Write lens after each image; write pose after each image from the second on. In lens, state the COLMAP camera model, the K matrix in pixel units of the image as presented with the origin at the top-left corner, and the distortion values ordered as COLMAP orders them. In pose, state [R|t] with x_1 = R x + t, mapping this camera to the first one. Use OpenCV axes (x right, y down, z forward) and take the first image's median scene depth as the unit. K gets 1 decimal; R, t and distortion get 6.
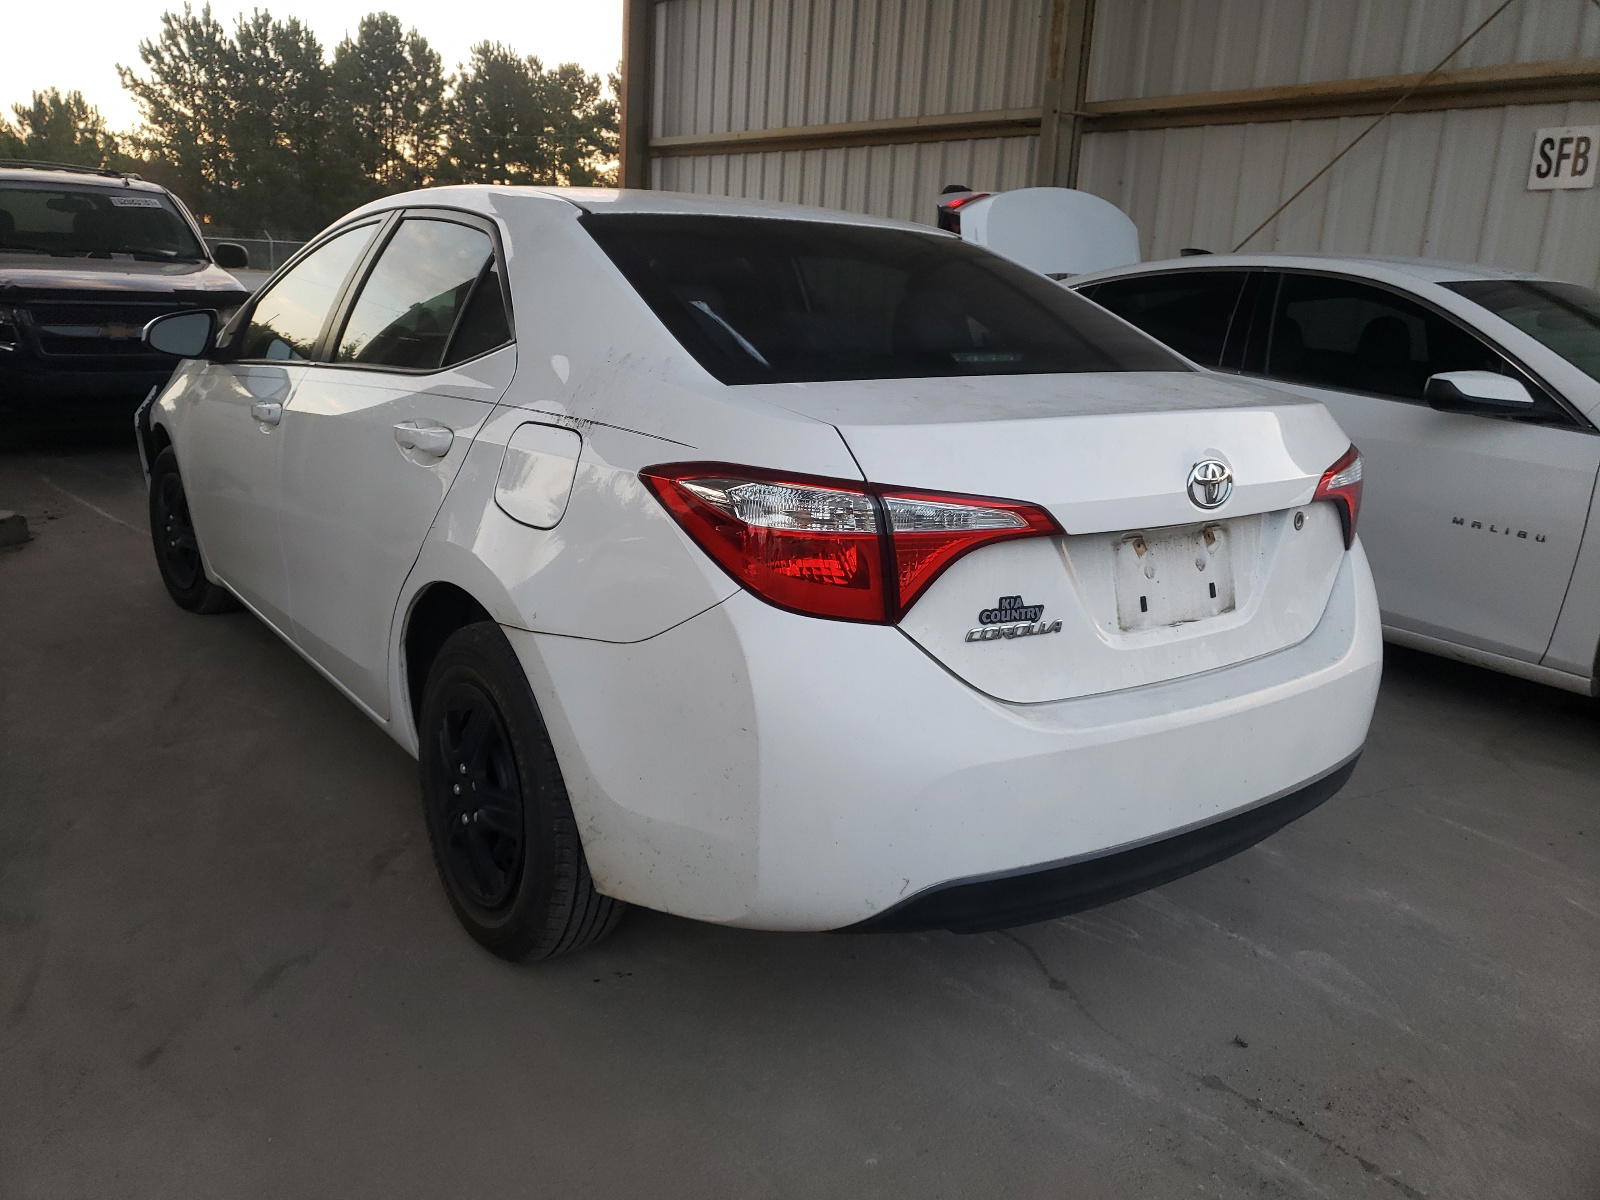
lens RADIAL K [[1201.1, 0, 800.0], [0, 1201.1, 600.0], [0, 0, 1]] dist [0.001924, -0.004559]
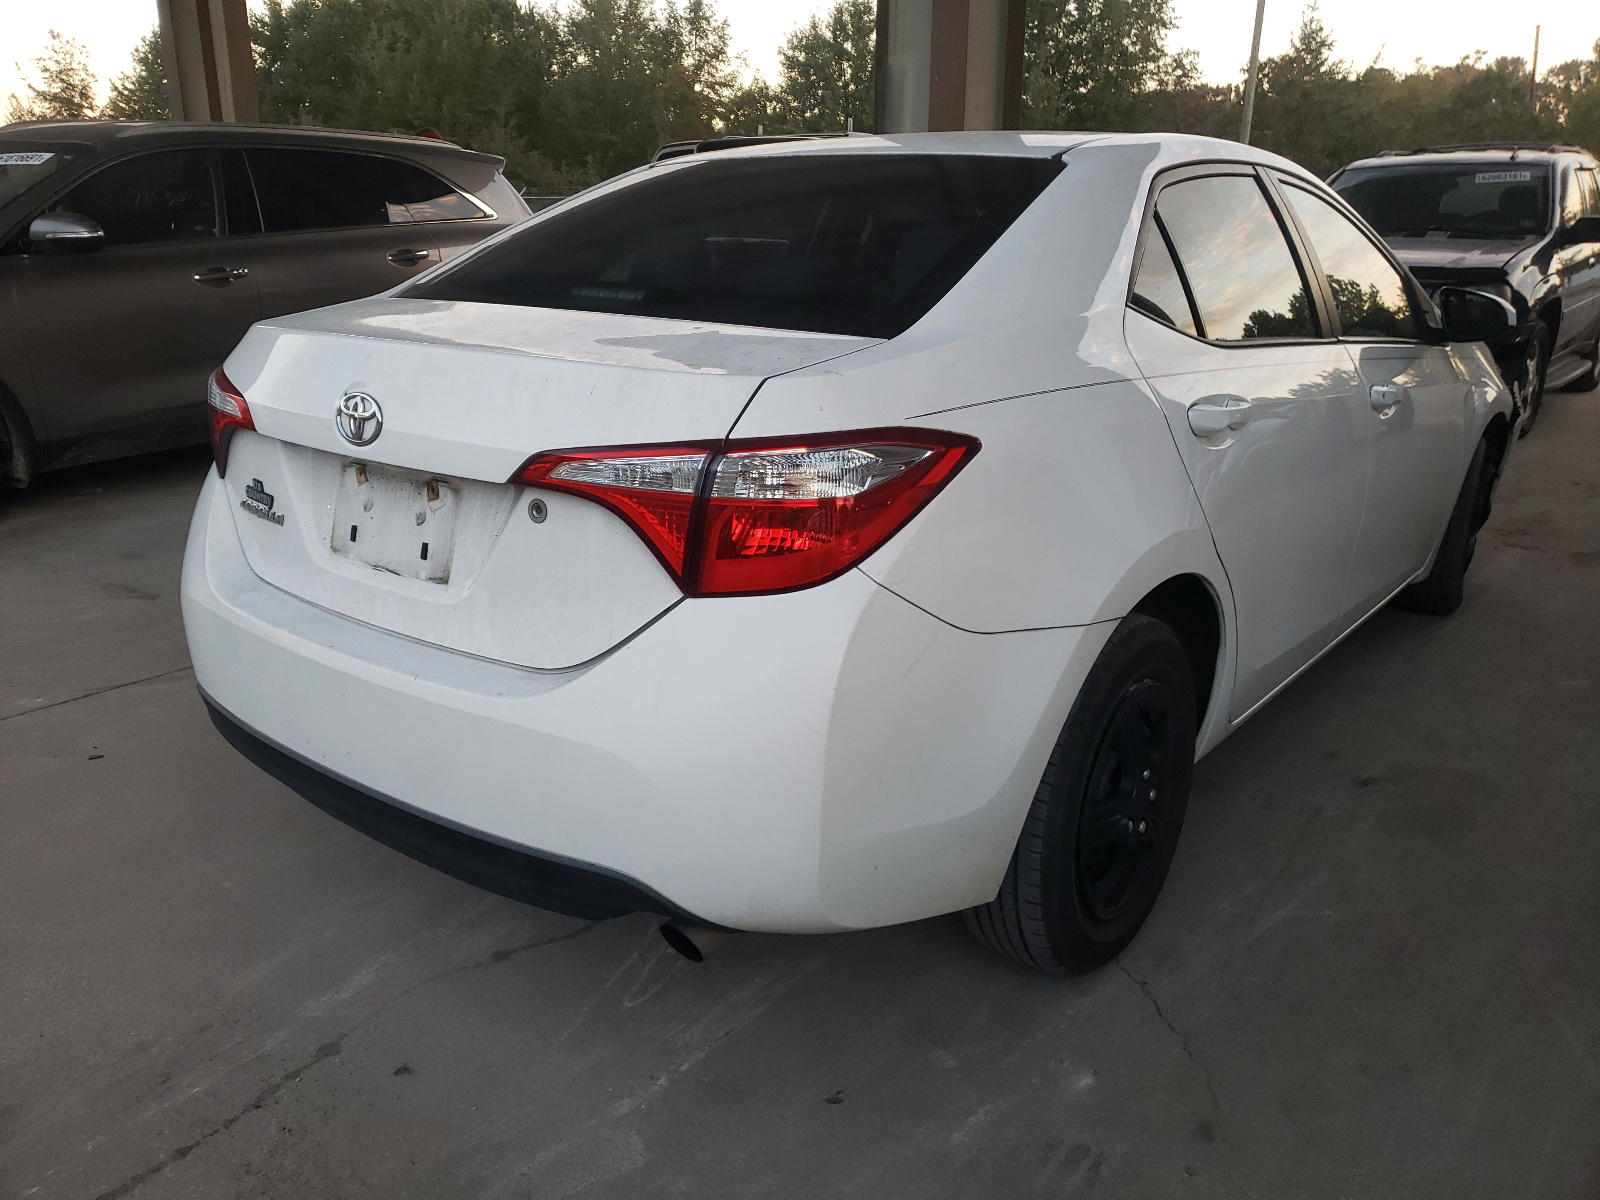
lens RADIAL K [[1239.5, 0, 800.0], [0, 1239.5, 600.0], [0, 0, 1]] dist [-0.002348, 0.003941]
pose [[0.293252, 0.244734, -0.924180, 1.276993], [-0.247279, 0.953201, 0.173955, -0.200949], [0.923502, 0.177517, 0.340046, 0.951652]]
